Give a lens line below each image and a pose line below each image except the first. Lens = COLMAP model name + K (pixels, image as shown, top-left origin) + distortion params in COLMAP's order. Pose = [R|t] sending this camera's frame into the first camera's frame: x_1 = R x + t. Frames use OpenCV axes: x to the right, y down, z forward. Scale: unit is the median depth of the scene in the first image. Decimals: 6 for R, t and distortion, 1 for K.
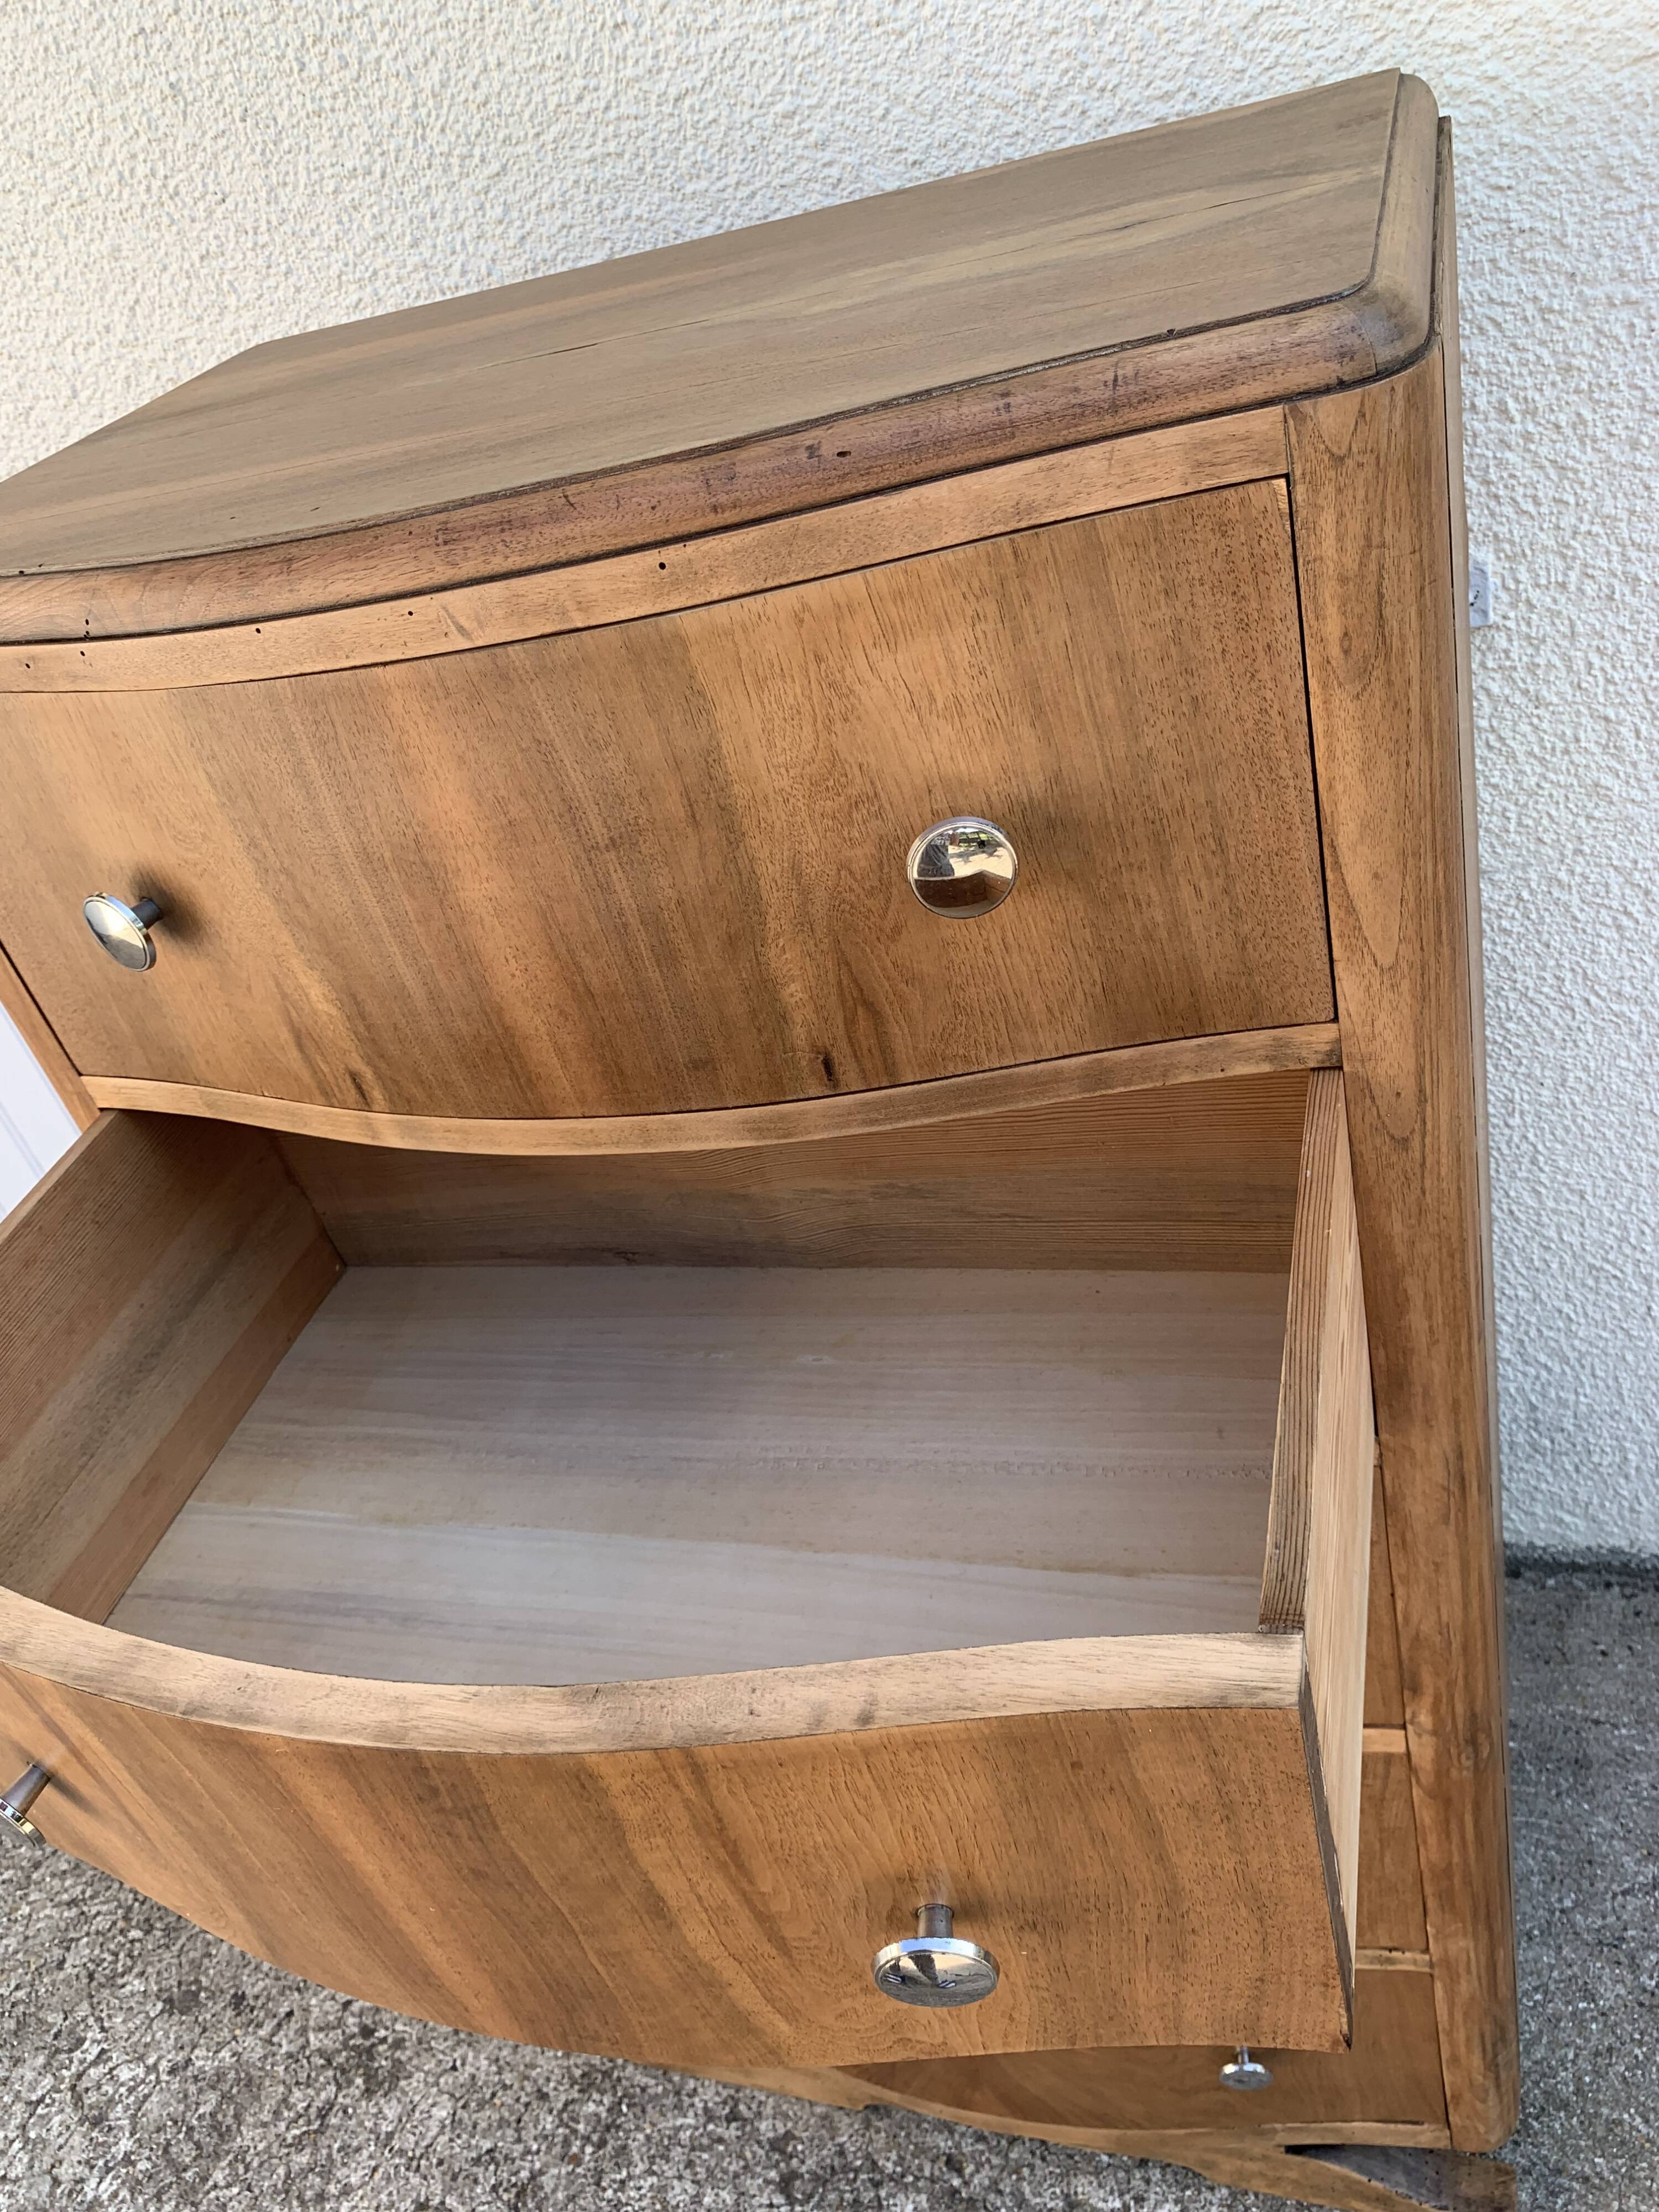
lens RADIAL K [[1710.8, 0, 815.7], [0, 1710.8, 1094.7], [0, 0, 1]] dist [-0.001608, 0.003333]
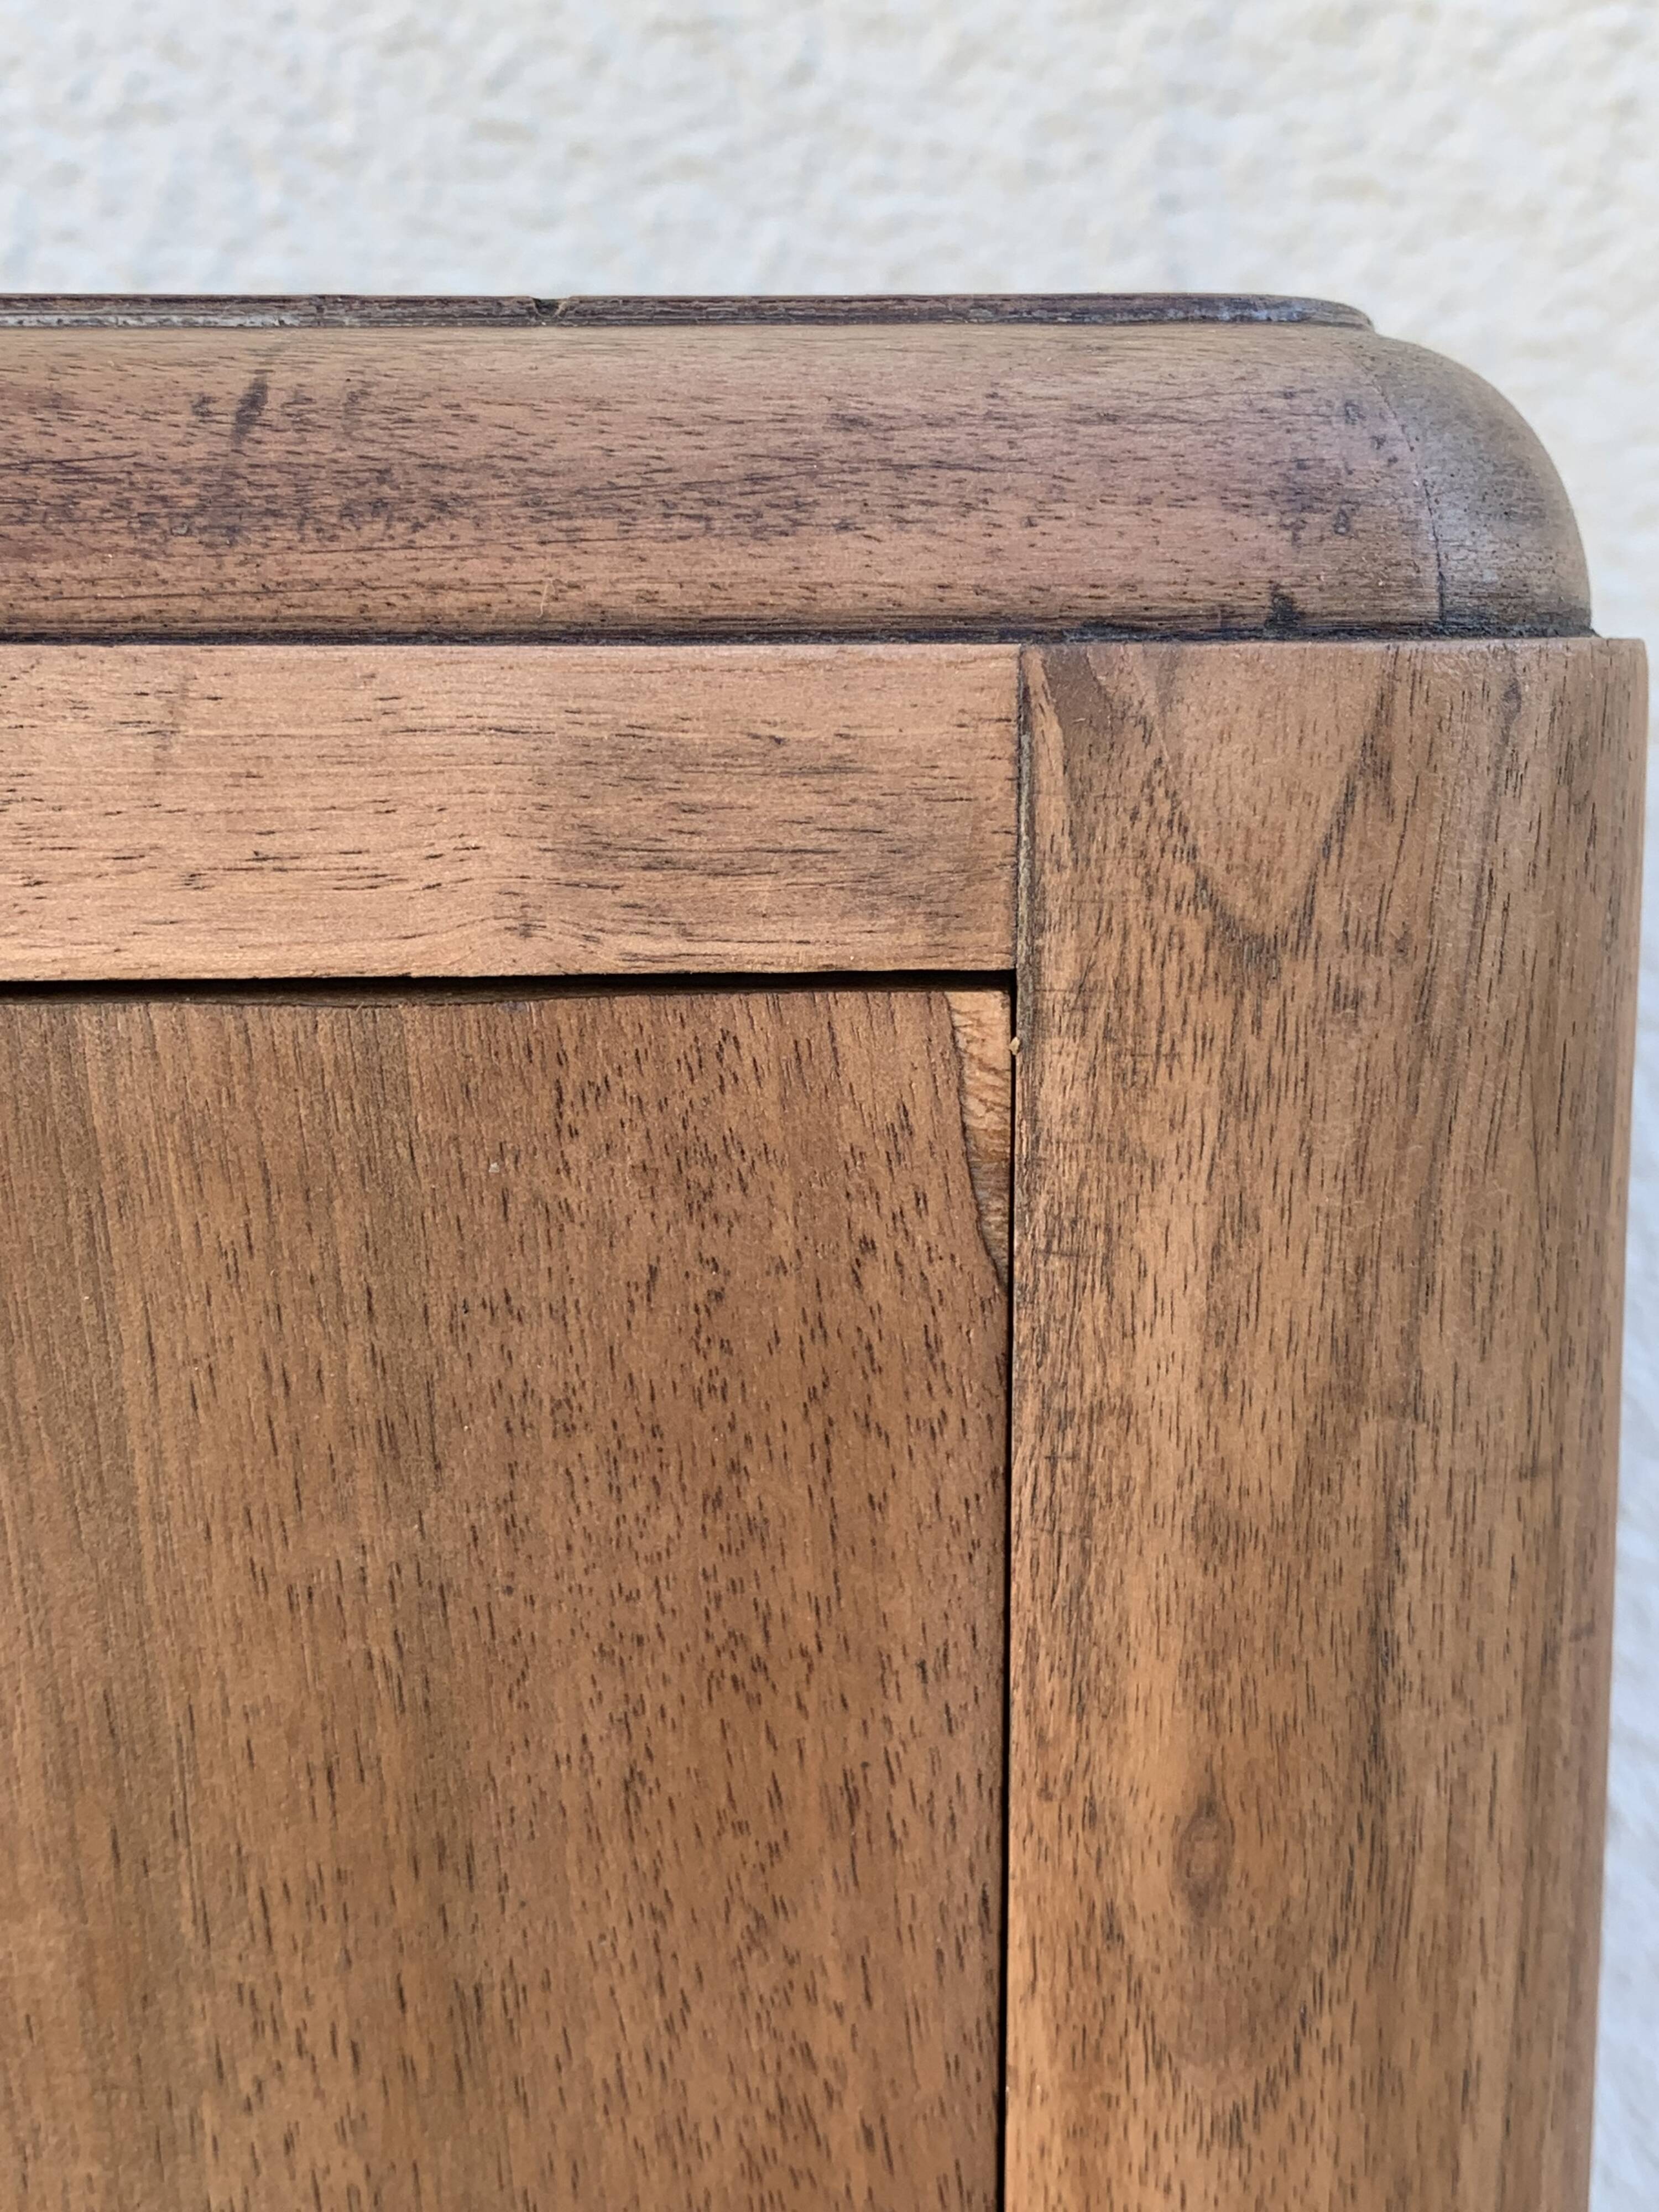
lens RADIAL K [[2846.5, 0, 829.5], [0, 2846.5, 1106.0], [0, 0, 1]] dist [0.181291, -0.696233]
pose [[0.950440, 0.216578, 0.223062, 0.104436], [-0.087888, 0.875354, -0.475427, -0.105739], [-0.298226, 0.432261, 0.851007, 0.412878]]
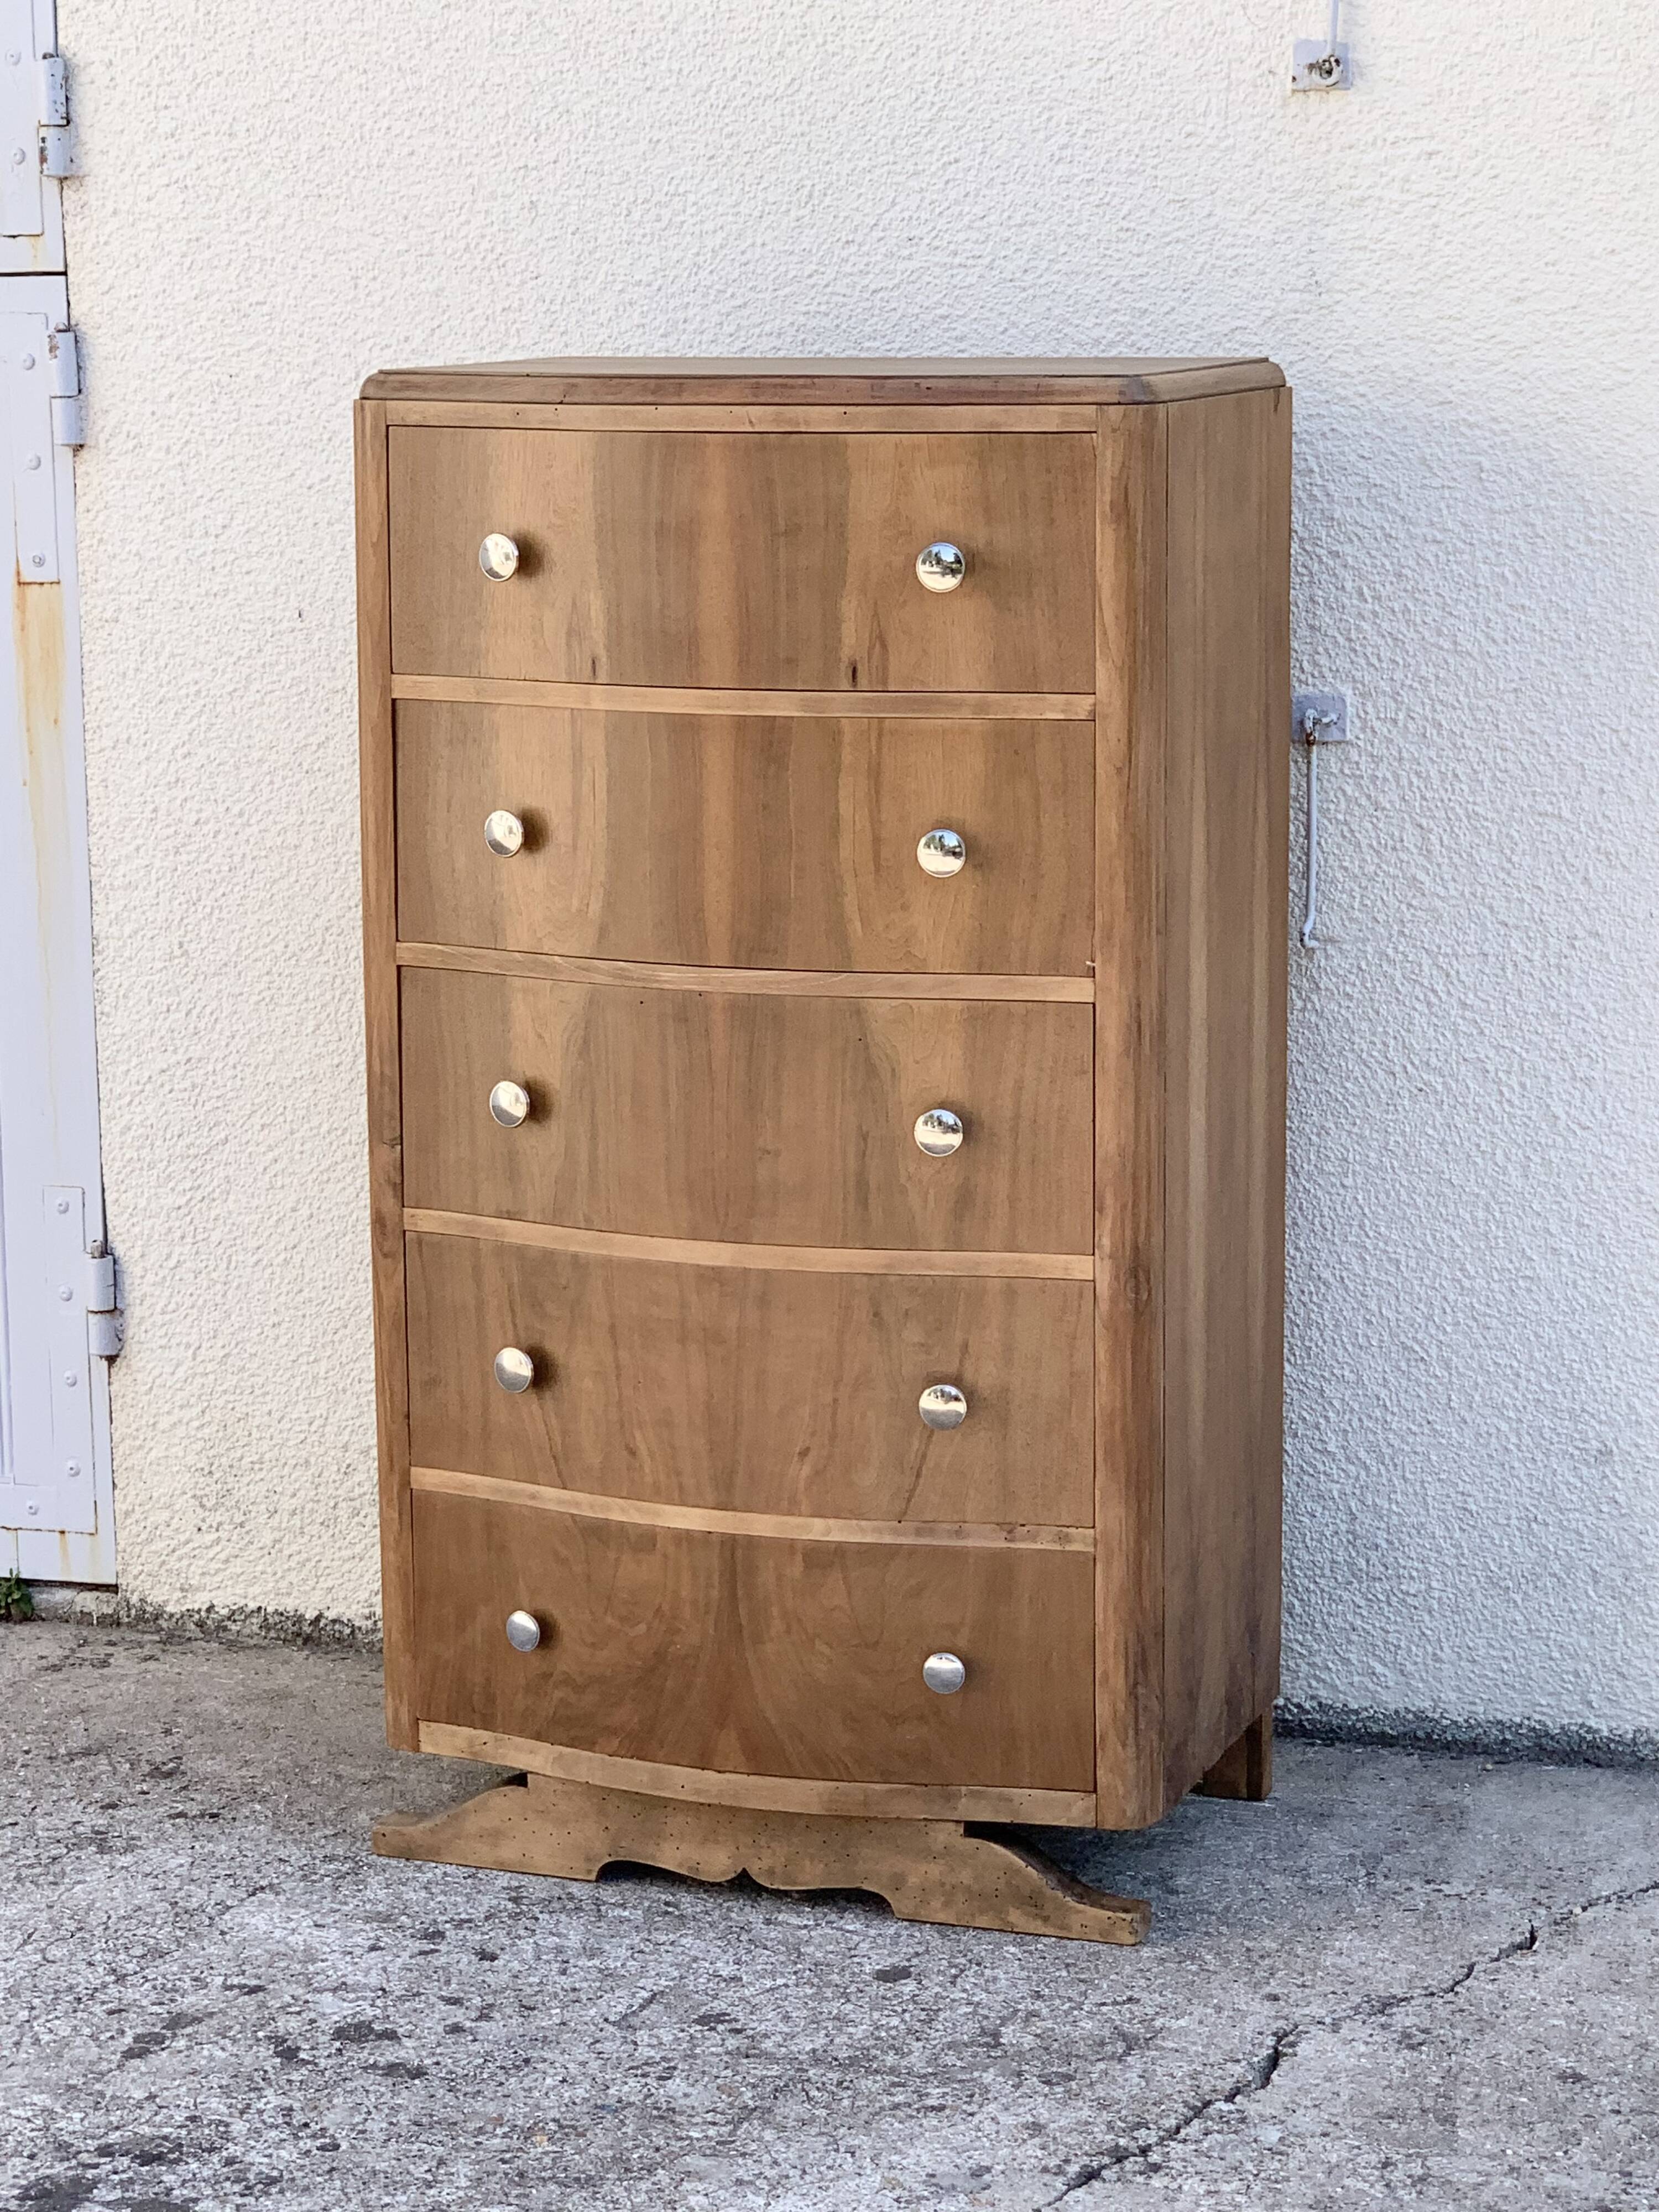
lens RADIAL K [[4939.9, 0, 825.4], [0, 4939.9, 1060.2], [0, 0, 1]] dist [-0.226882, 3.674159]
pose [[0.968406, 0.248350, -0.022627, 0.162249], [-0.234998, 0.878434, -0.416088, 2.063929], [-0.083459, 0.408259, 0.909043, -3.006556]]
